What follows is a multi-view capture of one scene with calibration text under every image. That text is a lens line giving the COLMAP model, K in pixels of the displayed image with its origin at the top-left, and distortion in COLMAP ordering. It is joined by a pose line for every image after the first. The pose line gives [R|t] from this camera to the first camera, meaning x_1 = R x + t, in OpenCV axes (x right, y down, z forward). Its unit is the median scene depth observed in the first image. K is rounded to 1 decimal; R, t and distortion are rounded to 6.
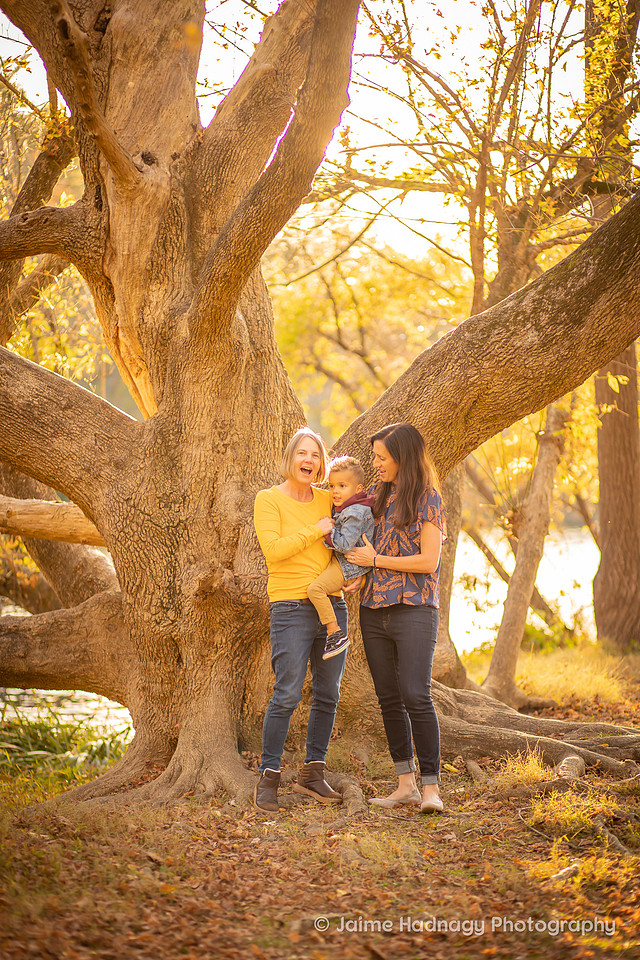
lens RADIAL K [[2263.3, 0, 320.0], [0, 2263.3, 480.0], [0, 0, 1]] dist [-0.035964, -0.739991]
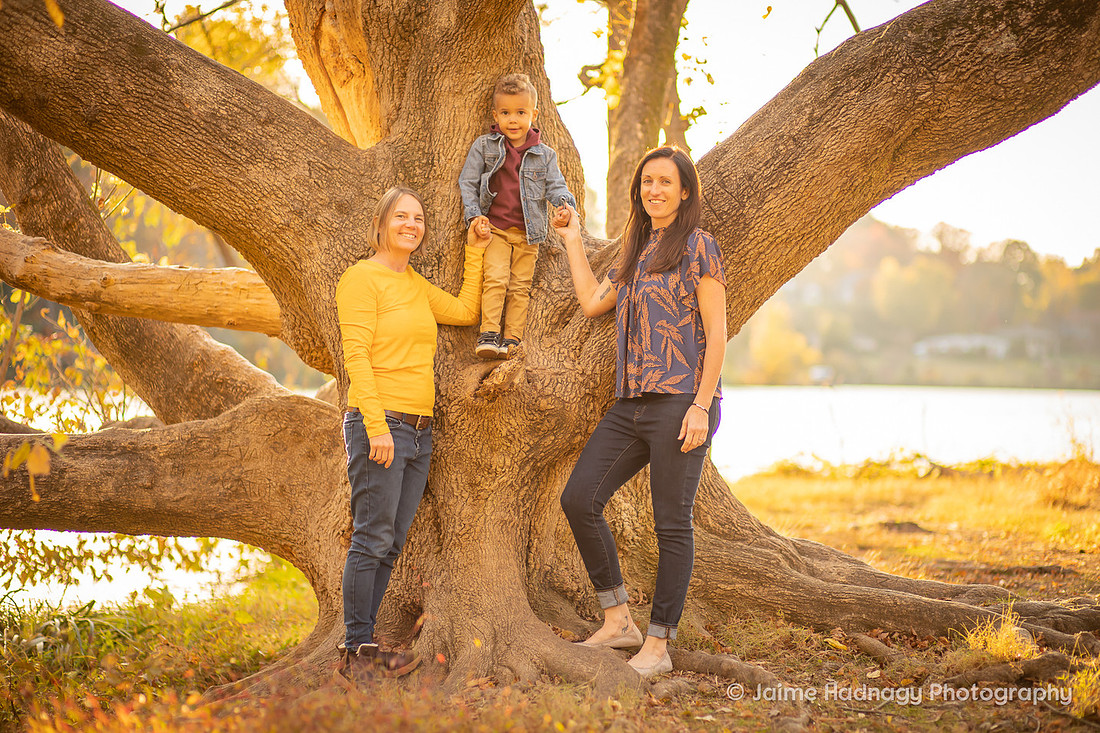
lens RADIAL K [[2699.0, 0, 550.0], [0, 2699.0, 366.5], [0, 0, 1]] dist [-0.069323, -0.677937]
pose [[0.969473, 0.026153, 0.243801, -0.226828], [-0.028729, 0.999563, 0.007016, 0.034161], [-0.243511, -0.013806, 0.969800, 0.184878]]
